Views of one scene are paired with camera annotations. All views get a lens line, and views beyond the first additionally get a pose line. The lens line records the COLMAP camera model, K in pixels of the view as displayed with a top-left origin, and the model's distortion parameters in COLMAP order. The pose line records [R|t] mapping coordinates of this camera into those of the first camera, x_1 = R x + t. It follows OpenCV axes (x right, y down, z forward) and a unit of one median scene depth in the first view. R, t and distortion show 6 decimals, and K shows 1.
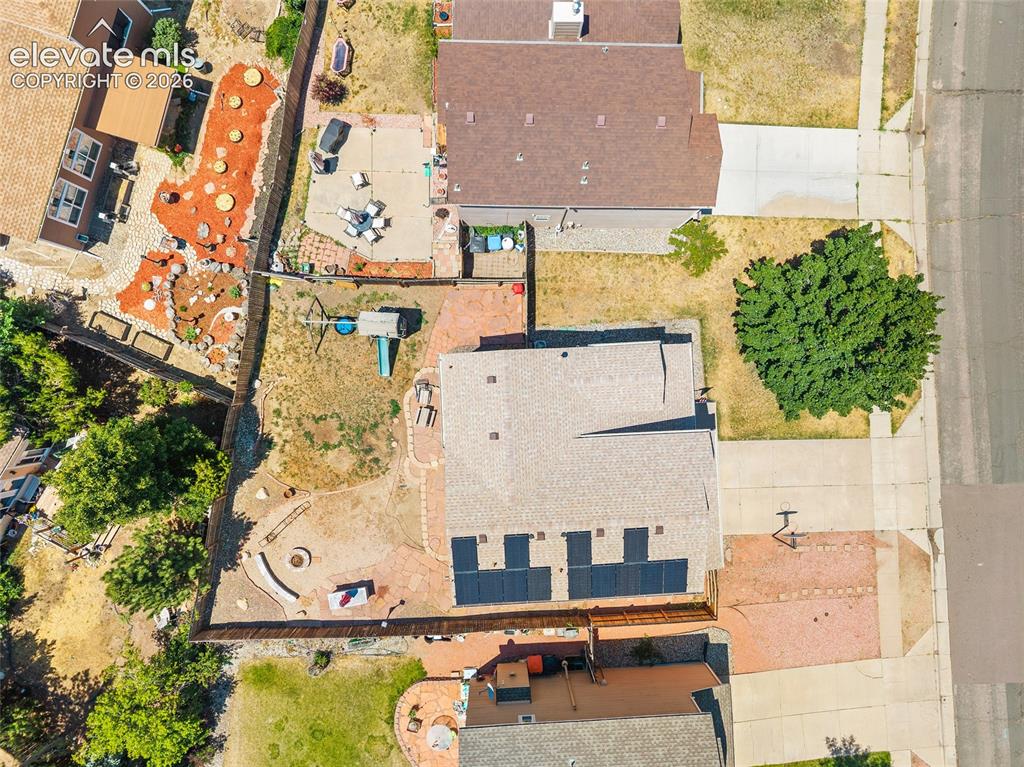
lens RADIAL K [[711.4, 0, 512.0], [0, 711.4, 383.5], [0, 0, 1]] dist [0.004646, -0.000953]
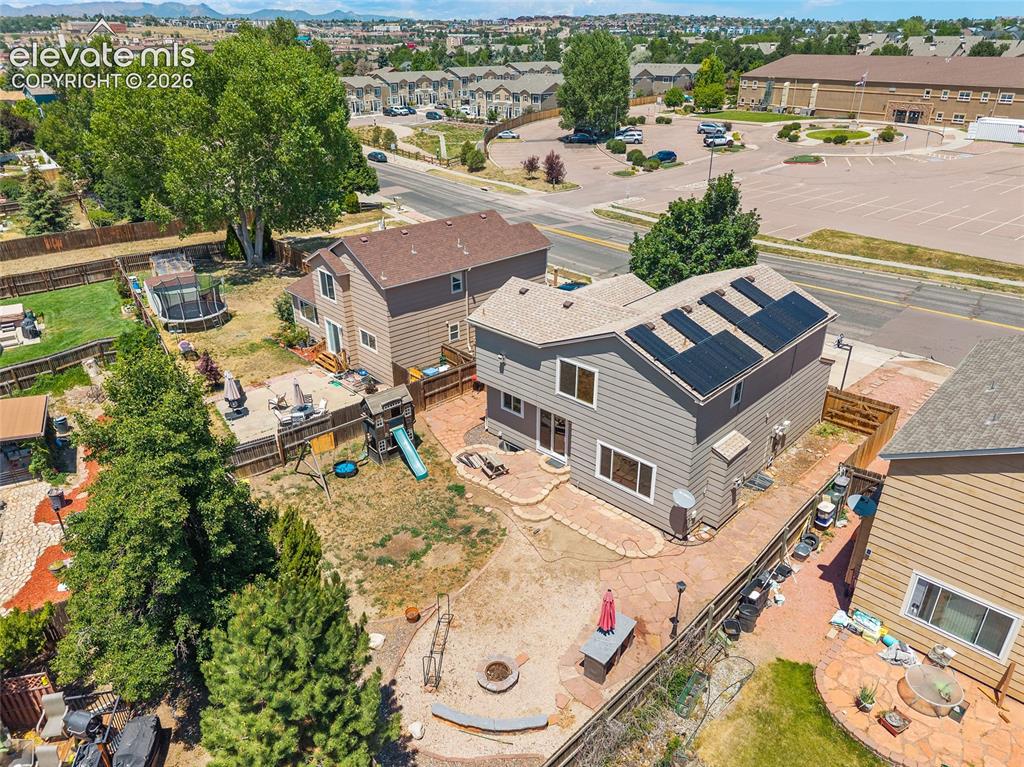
lens RADIAL K [[690.2, 0, 512.0], [0, 690.2, 383.5], [0, 0, 1]] dist [0.008356, 0.001723]
pose [[0.722866, -0.330315, 0.606924, -0.536665], [0.690556, 0.314264, -0.651437, 0.526007], [0.024445, 0.890017, 0.455272, 0.558966]]
